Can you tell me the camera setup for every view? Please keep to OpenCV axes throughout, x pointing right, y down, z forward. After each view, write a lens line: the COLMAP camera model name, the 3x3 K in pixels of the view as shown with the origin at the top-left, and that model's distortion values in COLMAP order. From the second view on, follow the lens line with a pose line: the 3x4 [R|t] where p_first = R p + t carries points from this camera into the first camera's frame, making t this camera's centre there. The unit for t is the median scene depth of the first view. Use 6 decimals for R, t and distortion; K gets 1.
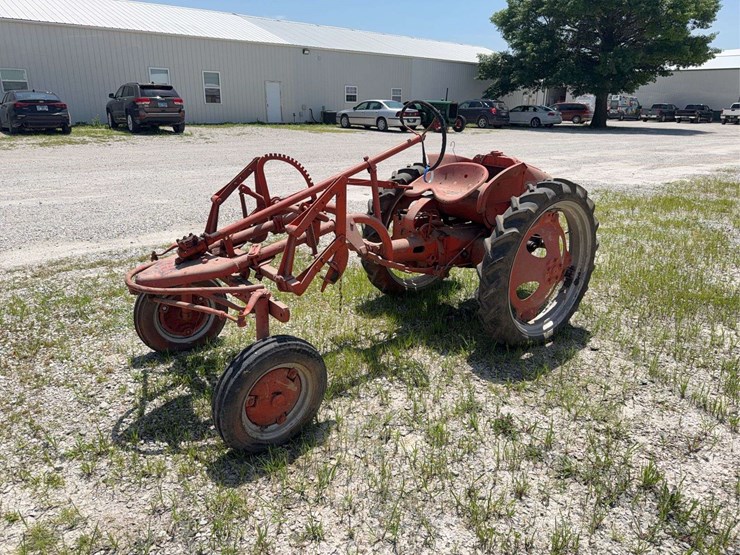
lens RADIAL K [[532.3, 0, 373.3], [0, 532.3, 279.6], [0, 0, 1]] dist [0.035130, -0.046413]
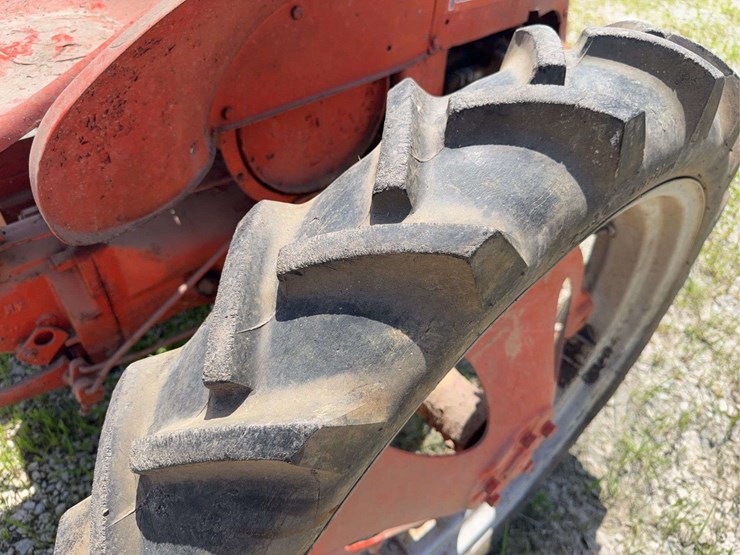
lens RADIAL K [[532.3, 0, 373.3], [0, 532.3, 279.6], [0, 0, 1]] dist [0.035130, -0.046413]
pose [[0.999276, -0.012324, 0.036005, 0.048781], [-0.003943, 0.907490, 0.420056, -0.032730], [-0.037851, -0.419893, 0.906784, 0.148462]]
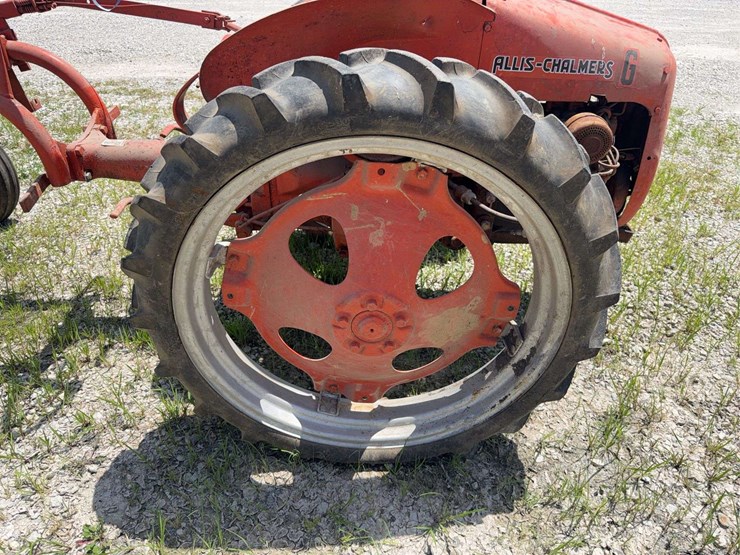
lens RADIAL K [[532.3, 0, 373.3], [0, 532.3, 279.6], [0, 0, 1]] dist [0.035130, -0.046413]
pose [[0.773694, 0.356047, -0.524050, 0.092235], [-0.201137, 0.922398, 0.329737, -0.029196], [0.600784, -0.149710, 0.785268, 0.130588]]
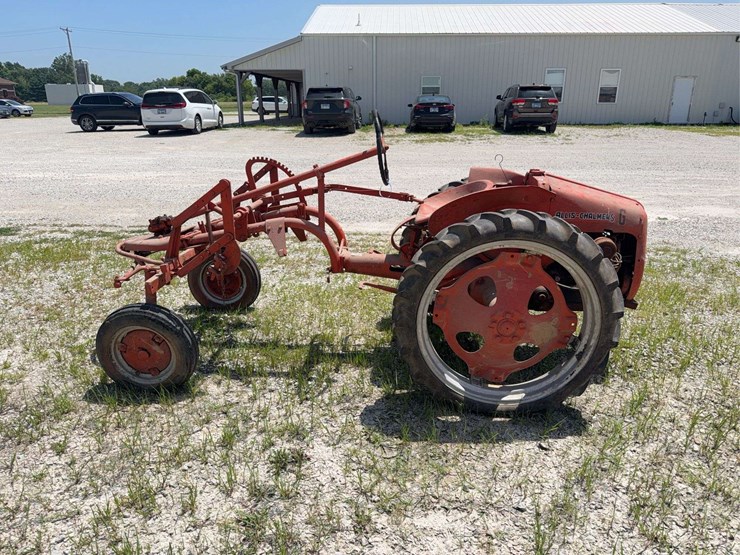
lens RADIAL K [[532.3, 0, 373.3], [0, 532.3, 279.6], [0, 0, 1]] dist [0.035130, -0.046413]
pose [[0.724799, 0.204150, -0.658019, 0.124072], [-0.202775, 0.975997, 0.079448, -0.018857], [0.658444, 0.075846, 0.748798, 0.051933]]
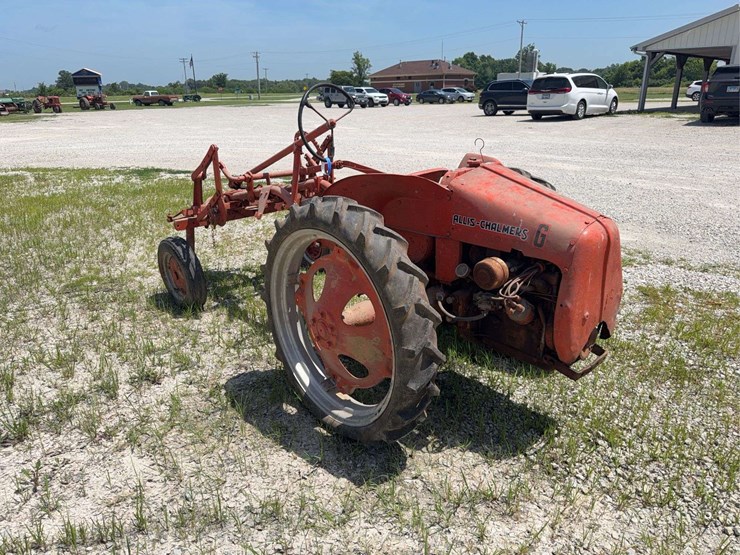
lens RADIAL K [[532.3, 0, 373.3], [0, 532.3, 279.6], [0, 0, 1]] dist [0.035130, -0.046413]
pose [[0.034523, 0.318361, -0.947341, 0.173193], [-0.297585, 0.908183, 0.294358, -0.052652], [0.954071, 0.271752, 0.126093, 0.172634]]
